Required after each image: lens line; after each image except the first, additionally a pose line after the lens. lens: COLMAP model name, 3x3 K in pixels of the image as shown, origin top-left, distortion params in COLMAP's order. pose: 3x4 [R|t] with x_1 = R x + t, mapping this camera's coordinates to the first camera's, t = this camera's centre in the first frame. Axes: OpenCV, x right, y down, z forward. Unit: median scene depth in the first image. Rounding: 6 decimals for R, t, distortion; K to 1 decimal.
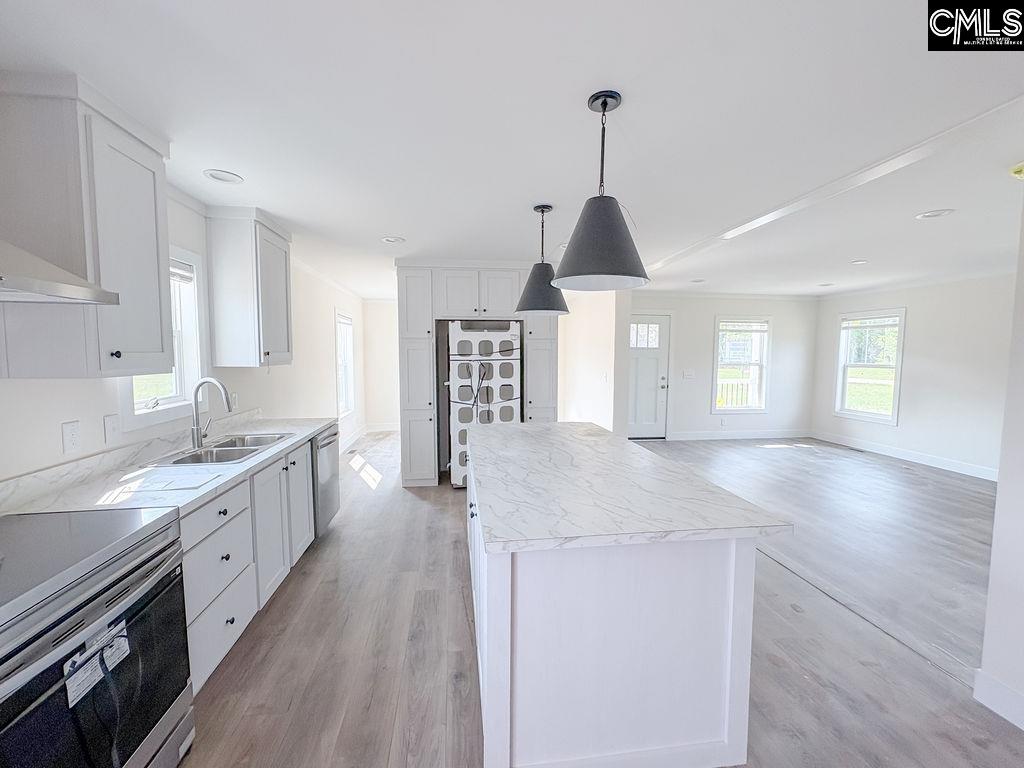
lens RADIAL K [[419.4, 0, 513.6], [0, 419.4, 381.0], [0, 0, 1]] dist [0.001877, 0.000336]
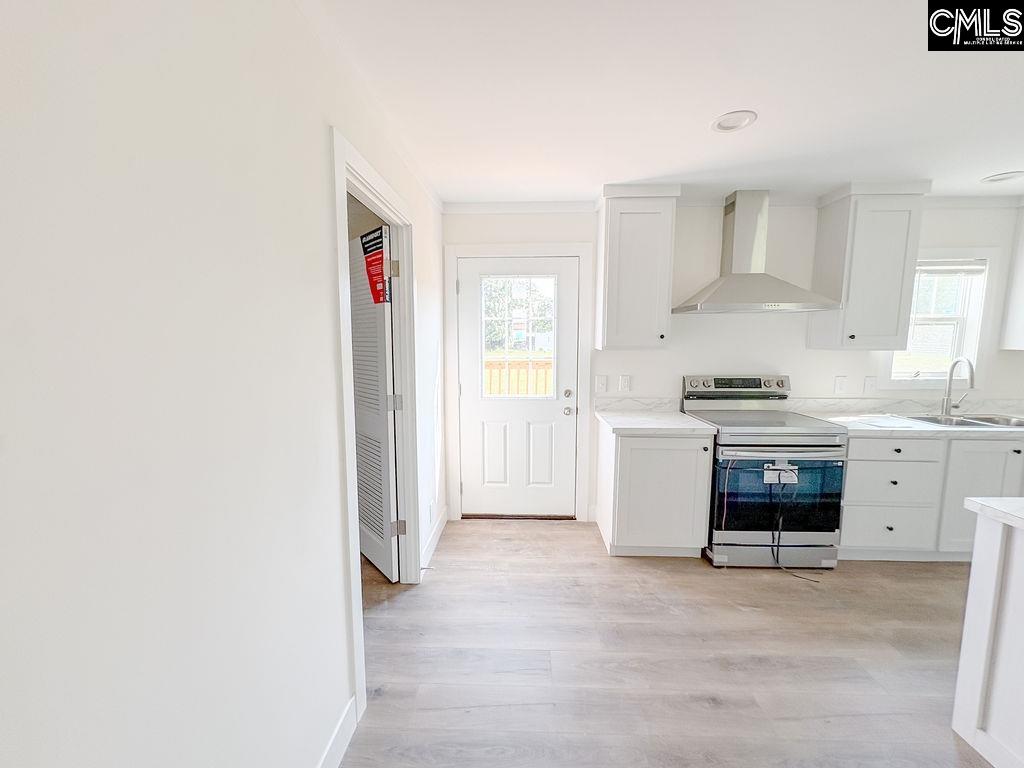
lens RADIAL K [[419.4, 0, 512.9], [0, 419.4, 384.4], [0, 0, 1]] dist [0.001877, 0.000336]
pose [[-0.182967, 0.102091, -0.977804, 0.853706], [-0.064932, 0.991167, 0.115636, 0.015509], [0.980972, 0.084648, -0.174722, -0.027771]]
